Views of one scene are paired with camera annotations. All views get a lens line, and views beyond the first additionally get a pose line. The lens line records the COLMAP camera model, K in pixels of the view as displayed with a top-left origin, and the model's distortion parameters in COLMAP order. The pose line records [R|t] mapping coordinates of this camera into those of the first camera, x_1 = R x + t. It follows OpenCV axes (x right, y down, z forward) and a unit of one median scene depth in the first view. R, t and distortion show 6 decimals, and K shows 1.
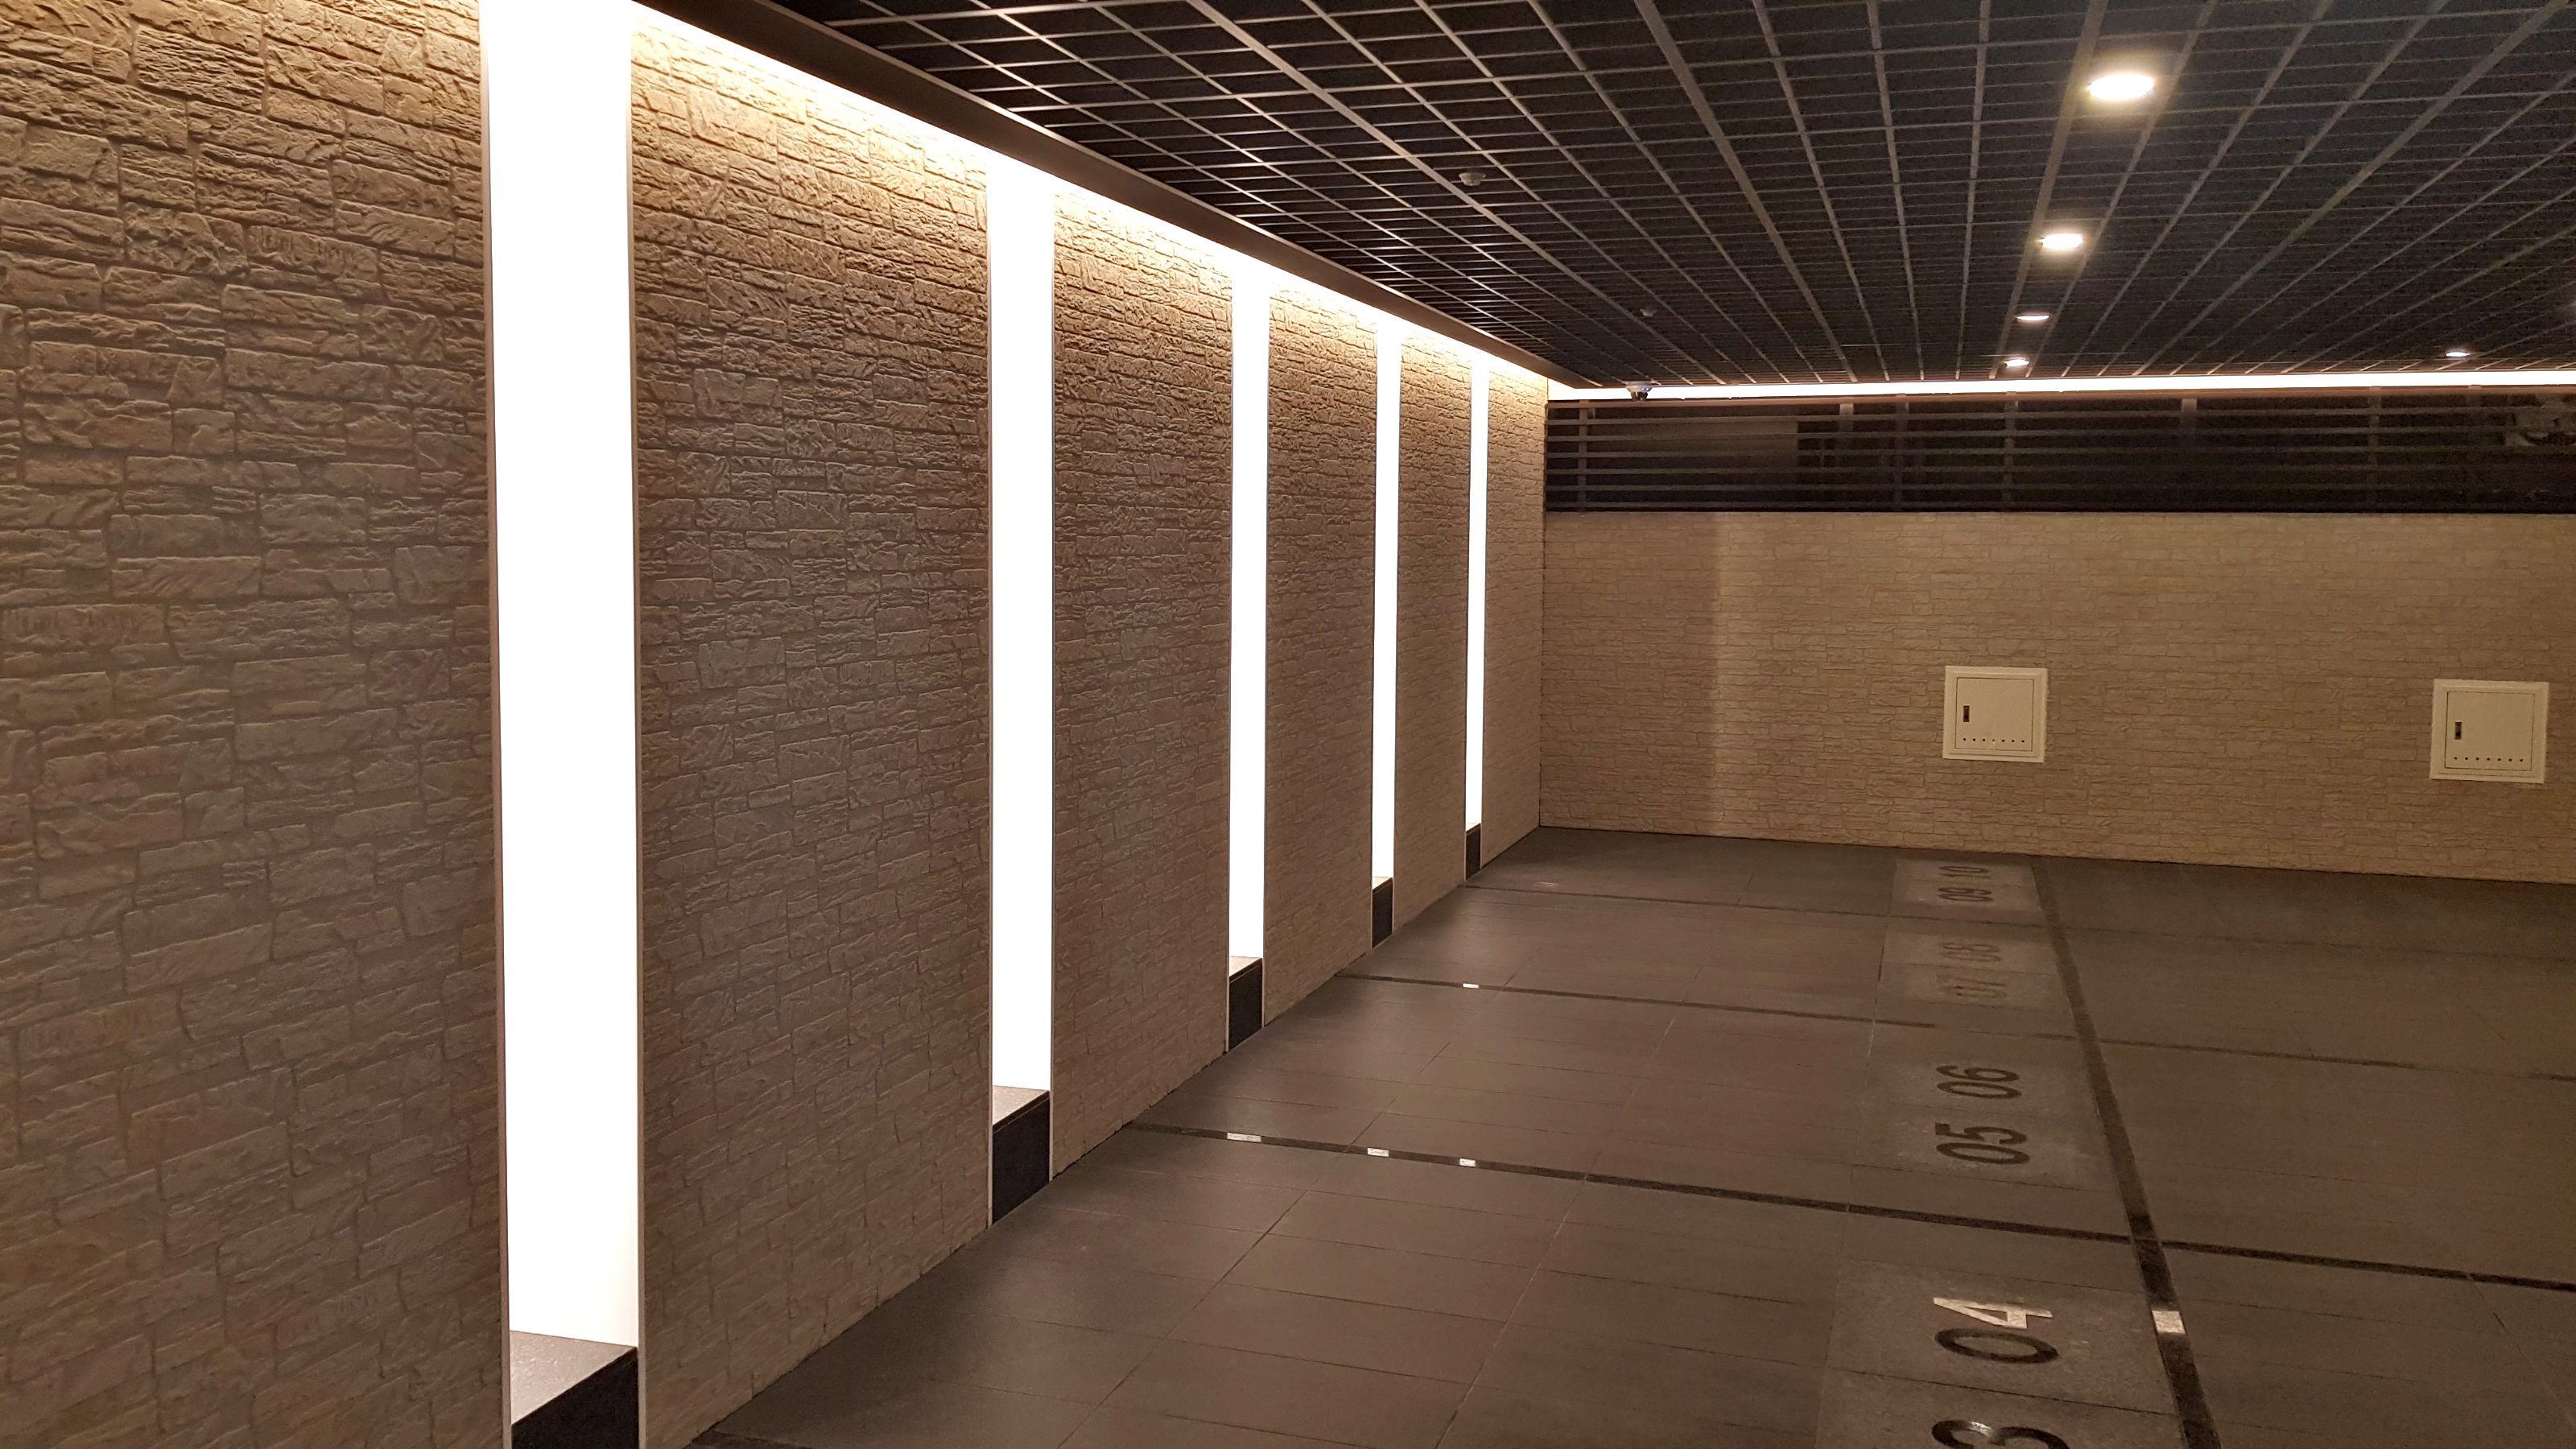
lens RADIAL K [[2022.8, 0, 1284.0], [0, 2022.8, 703.7], [0, 0, 1]] dist [0.008655, 0.000620]
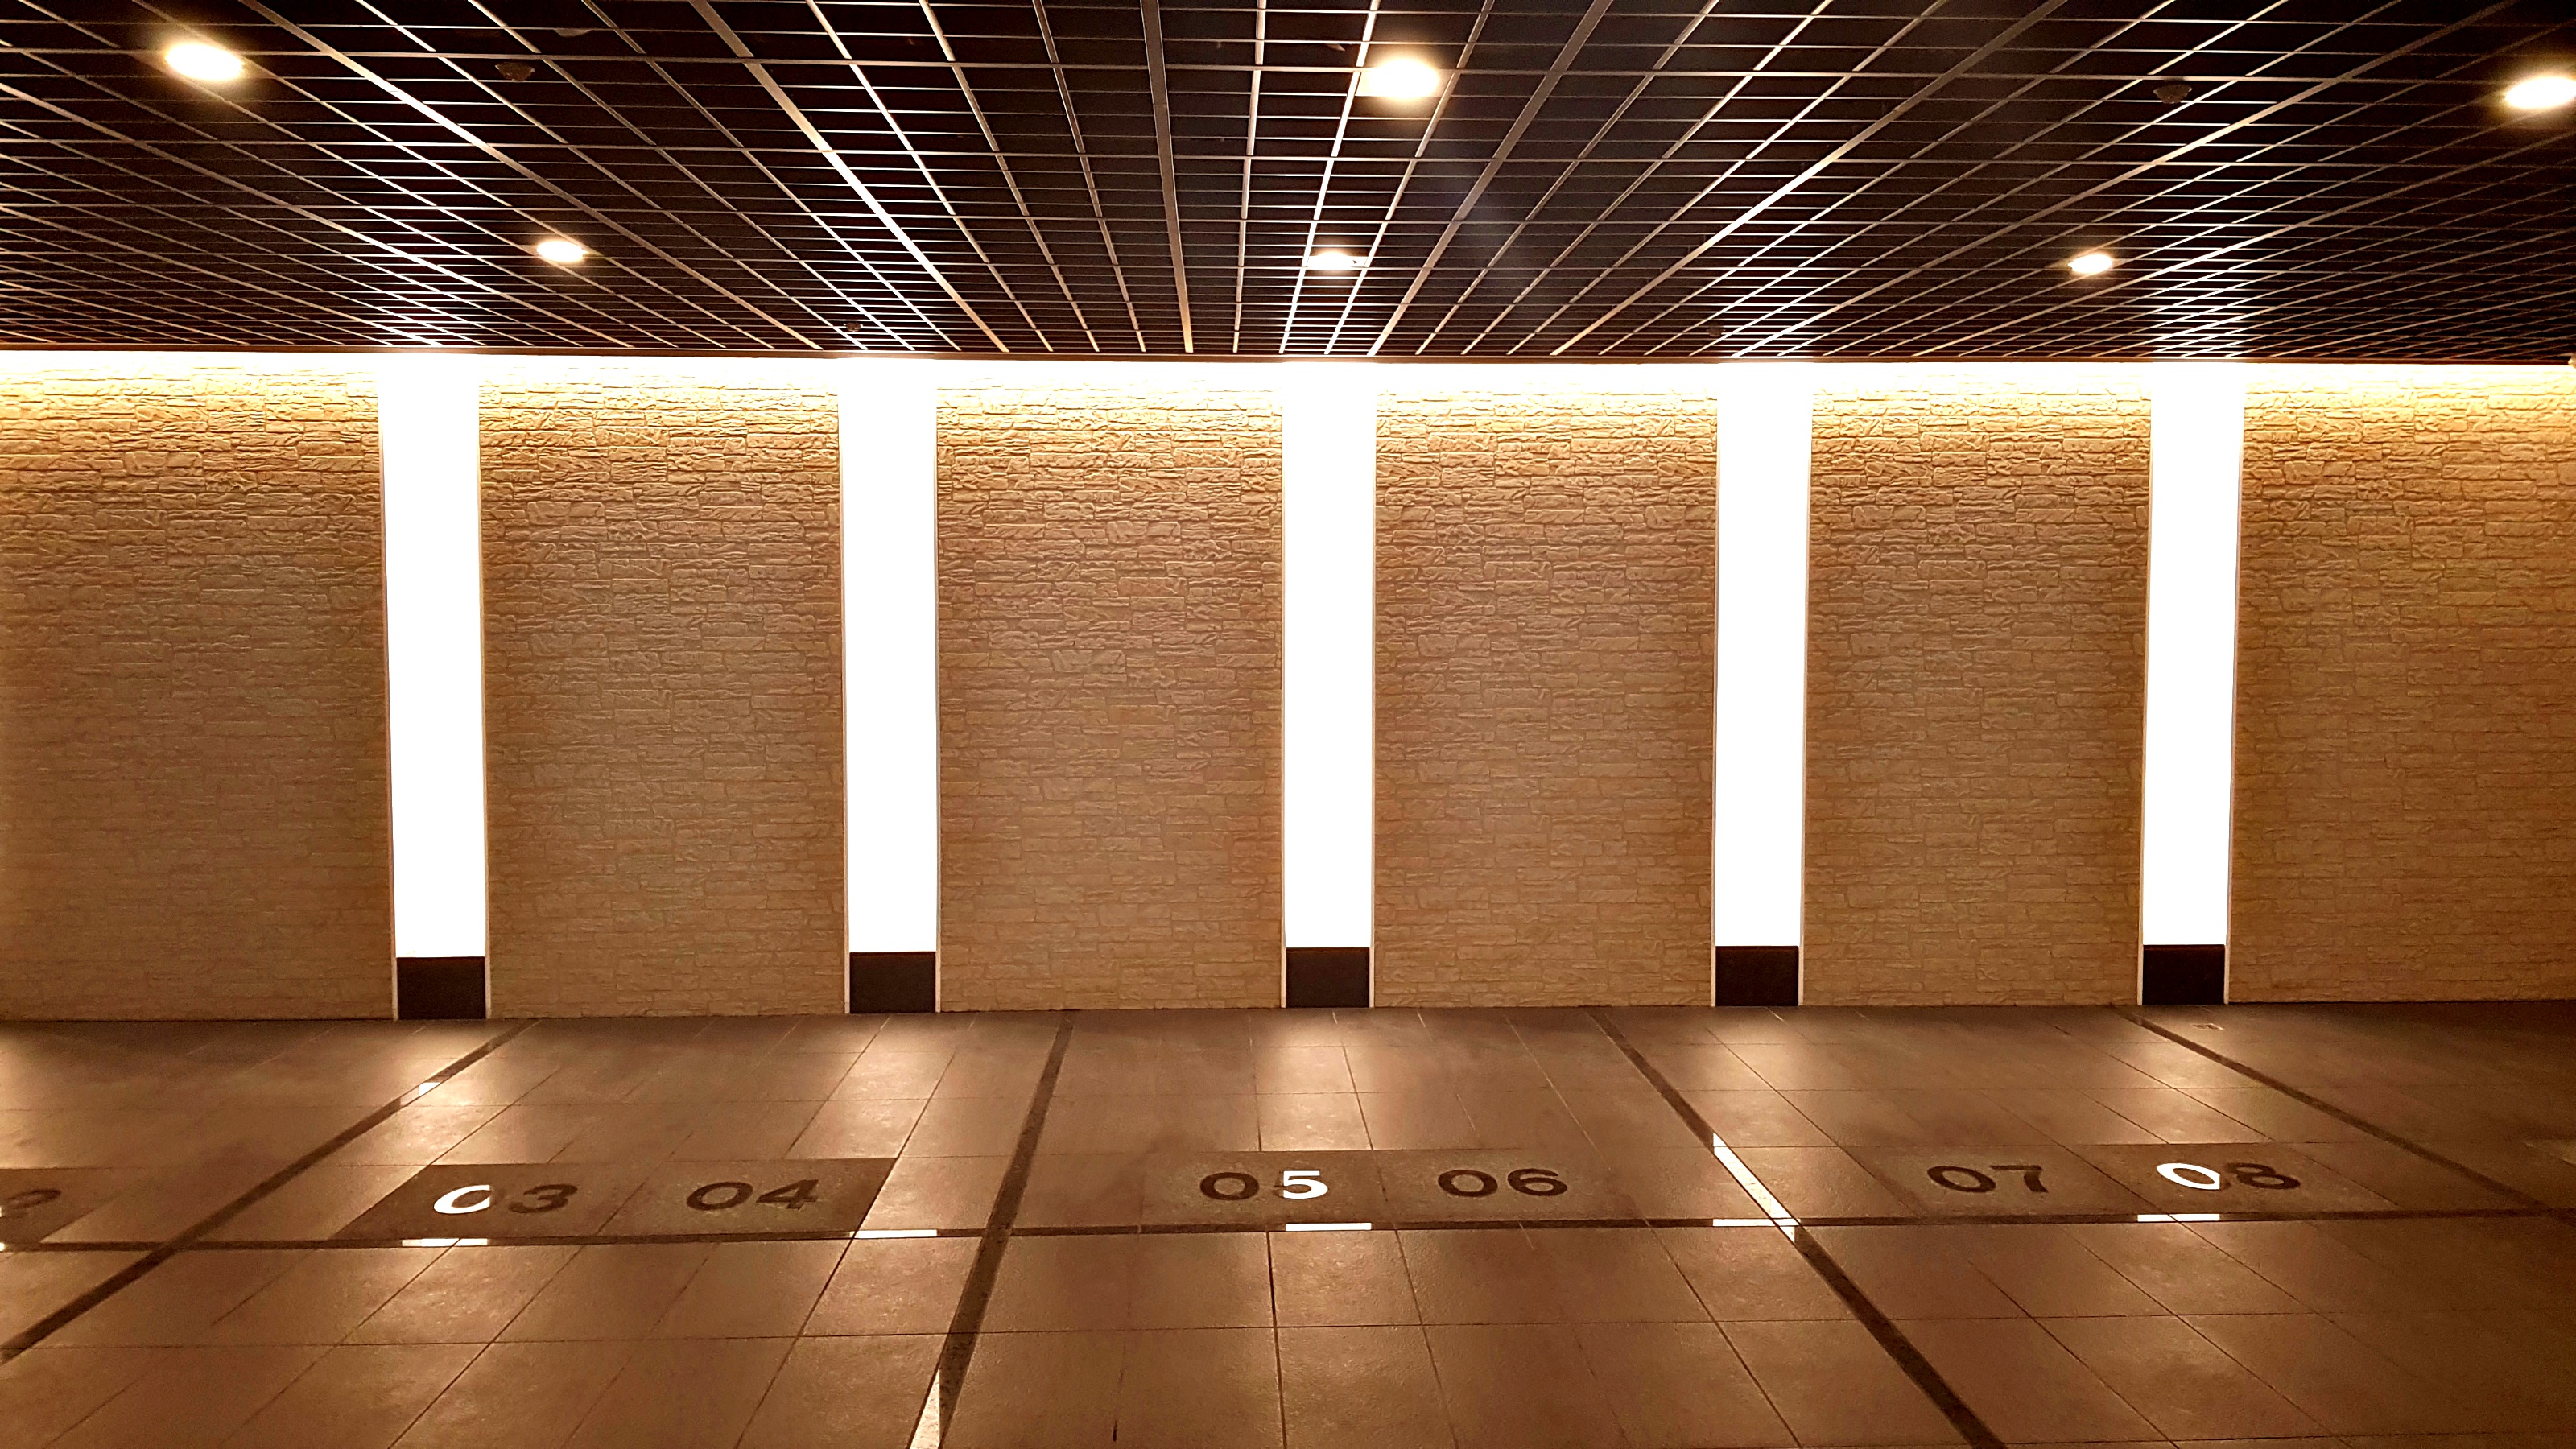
lens RADIAL K [[2022.8, 0, 1288.3], [0, 2022.8, 739.0], [0, 0, 1]] dist [0.008655, 0.000620]
pose [[0.348225, 0.065402, -0.935127, 2.360072], [-0.077176, 0.996177, 0.040933, -0.081783], [0.934229, 0.057915, 0.351941, 1.217064]]
